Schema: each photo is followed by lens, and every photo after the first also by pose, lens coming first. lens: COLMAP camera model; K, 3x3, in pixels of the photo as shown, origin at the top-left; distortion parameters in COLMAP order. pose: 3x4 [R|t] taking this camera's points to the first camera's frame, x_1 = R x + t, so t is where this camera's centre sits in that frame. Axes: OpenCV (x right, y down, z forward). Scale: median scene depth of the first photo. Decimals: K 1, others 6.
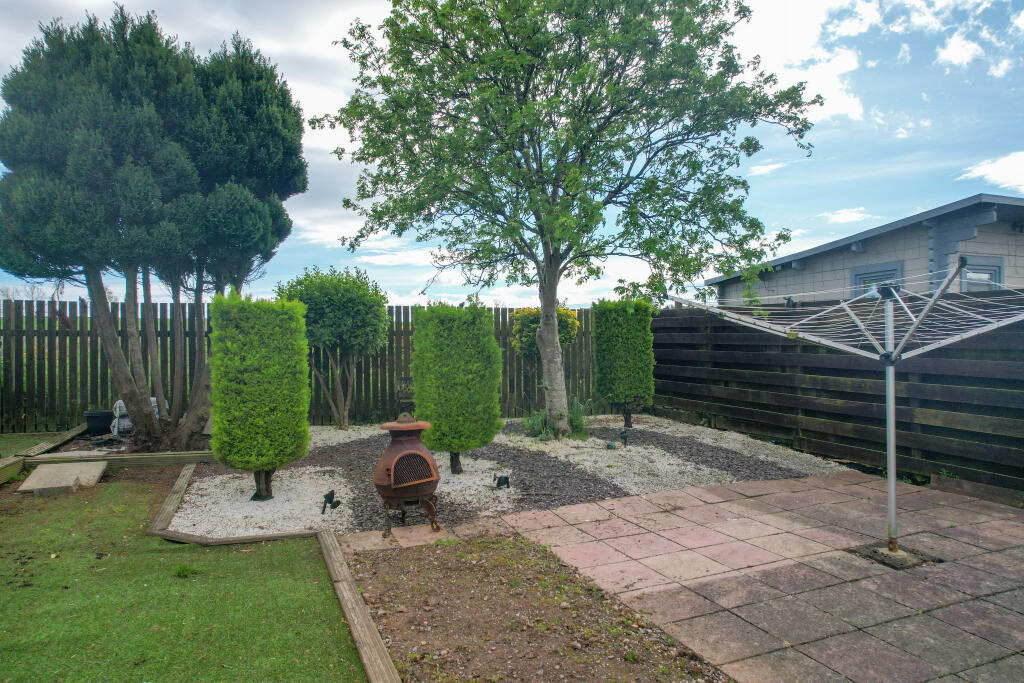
lens RADIAL K [[672.9, 0, 512.0], [0, 672.9, 341.5], [0, 0, 1]] dist [-0.179925, 0.176307]
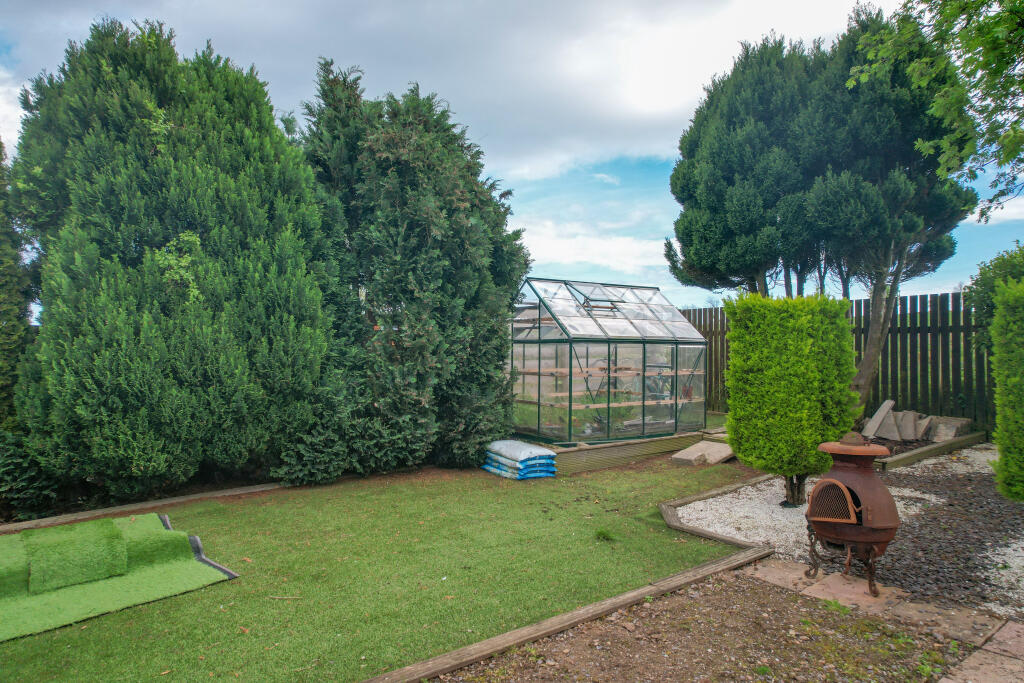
lens RADIAL K [[662.0, 0, 512.0], [0, 662.0, 341.5], [0, 0, 1]] dist [-0.062802, 0.048773]
pose [[0.232528, 0.002587, -0.972586, 0.406037], [0.006067, 0.999973, 0.004111, -0.005568], [0.972571, -0.006857, 0.232506, 0.347133]]
